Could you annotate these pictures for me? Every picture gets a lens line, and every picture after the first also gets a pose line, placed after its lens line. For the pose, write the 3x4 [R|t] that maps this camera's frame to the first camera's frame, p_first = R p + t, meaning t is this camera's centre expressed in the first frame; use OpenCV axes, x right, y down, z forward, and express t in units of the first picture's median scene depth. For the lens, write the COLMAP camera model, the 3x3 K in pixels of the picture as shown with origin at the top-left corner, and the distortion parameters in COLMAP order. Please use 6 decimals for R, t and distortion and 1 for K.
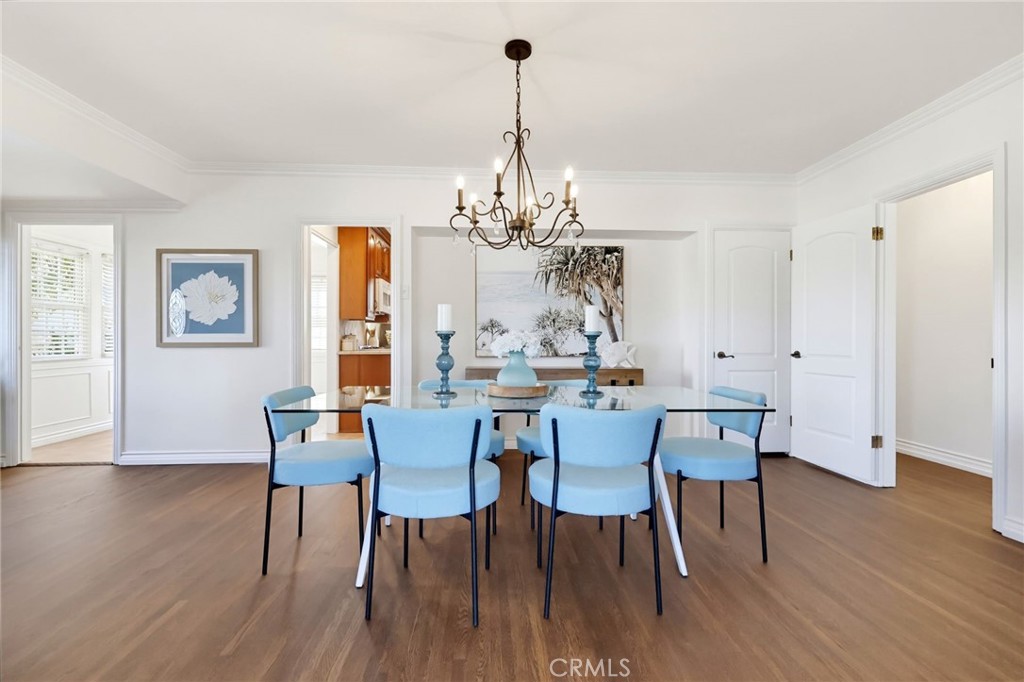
lens RADIAL K [[484.5, 0, 520.3], [0, 484.5, 339.0], [0, 0, 1]] dist [0.001240, -0.000080]
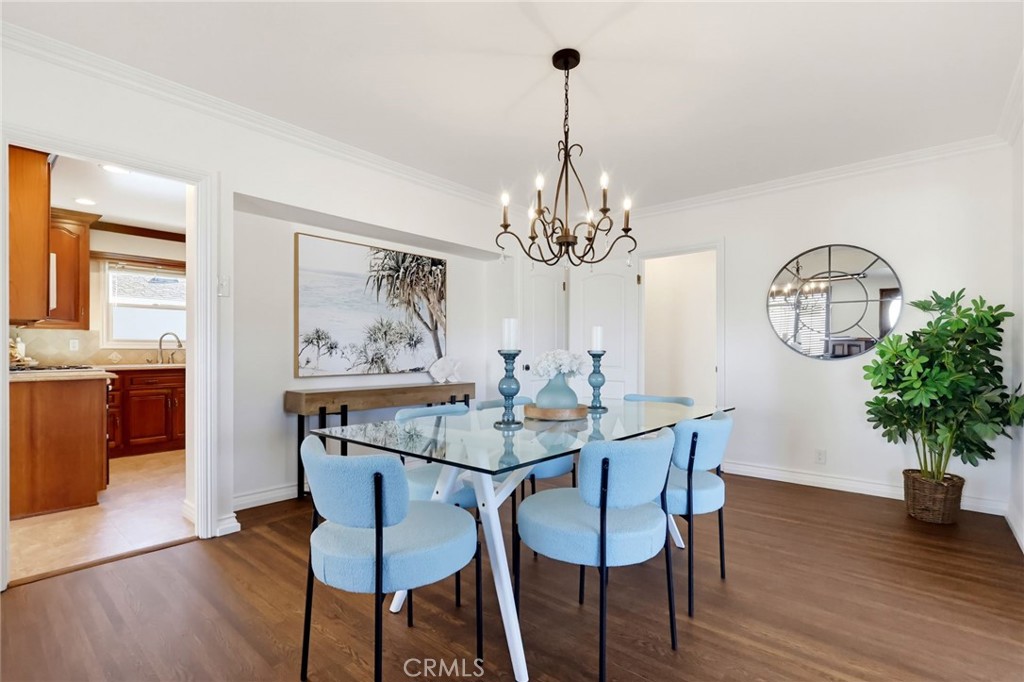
lens RADIAL K [[484.5, 0, 514.5], [0, 484.5, 348.1], [0, 0, 1]] dist [0.001240, -0.000080]
pose [[0.691874, 0.003681, 0.722009, -0.407906], [-0.002809, 0.999993, -0.002407, -0.009263], [-0.722012, -0.000363, 0.691880, 0.214962]]
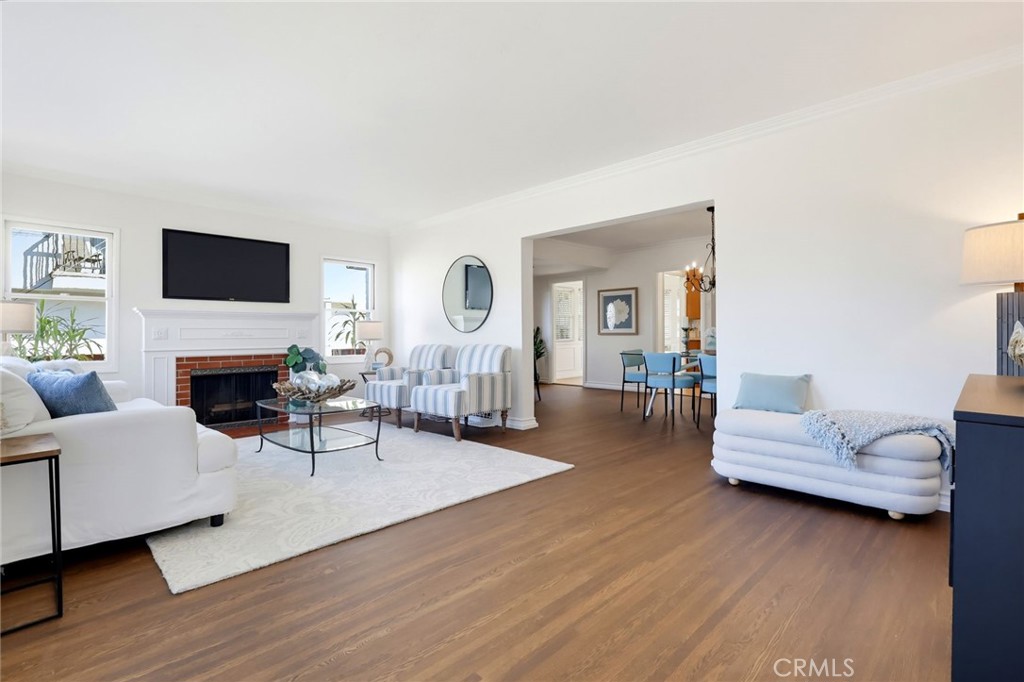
lens RADIAL K [[484.5, 0, 502.5], [0, 484.5, 334.2], [0, 0, 1]] dist [0.001240, -0.000080]
pose [[0.647094, 0.001762, -0.762408, 0.604057], [0.002988, 0.999984, 0.004848, 0.001605], [0.762404, -0.005415, 0.647078, -0.702490]]
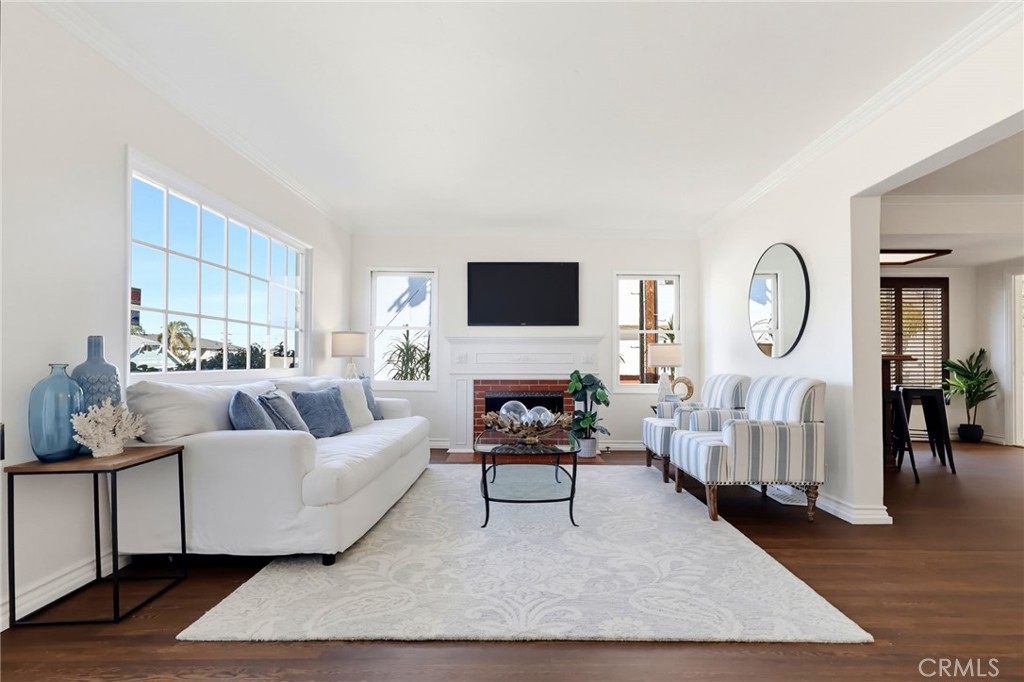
lens RADIAL K [[484.5, 0, 523.6], [0, 484.5, 363.0], [0, 0, 1]] dist [0.001240, -0.000080]
pose [[-0.064497, 0.010420, -0.997864, 0.463501], [-0.000179, 0.999945, 0.010453, 0.003072], [0.997918, 0.000853, -0.064492, -0.338381]]
